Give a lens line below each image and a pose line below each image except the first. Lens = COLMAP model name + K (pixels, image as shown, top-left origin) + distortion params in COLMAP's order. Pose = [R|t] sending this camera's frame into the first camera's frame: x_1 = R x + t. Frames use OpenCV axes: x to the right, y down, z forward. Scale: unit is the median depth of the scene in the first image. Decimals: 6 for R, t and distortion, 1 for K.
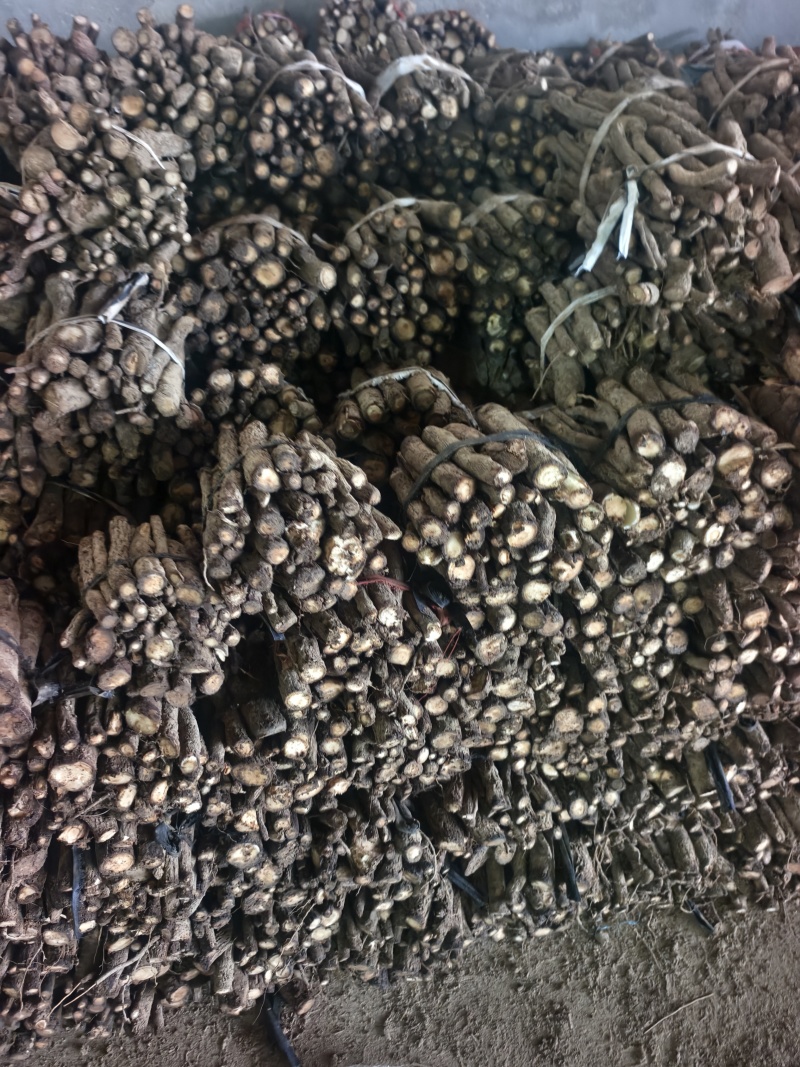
lens RADIAL K [[706.0, 0, 400.0], [0, 706.0, 533.5], [0, 0, 1]] dist [0.005326, -0.021237]
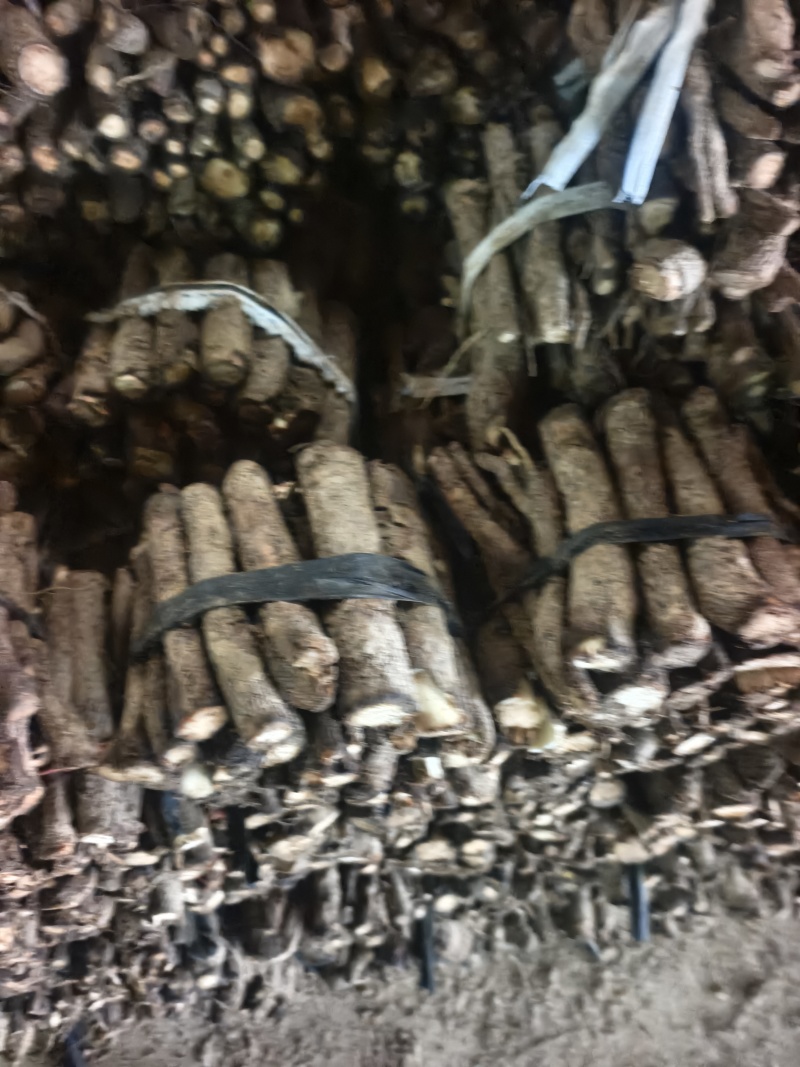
lens RADIAL K [[744.9, 0, 400.0], [0, 744.9, 533.5], [0, 0, 1]] dist [-0.022306, 0.000500]
pose [[0.995642, 0.081907, 0.044590, 0.136469], [-0.092525, 0.927412, 0.362418, -0.266019], [-0.011669, -0.364964, 0.930948, 0.407400]]
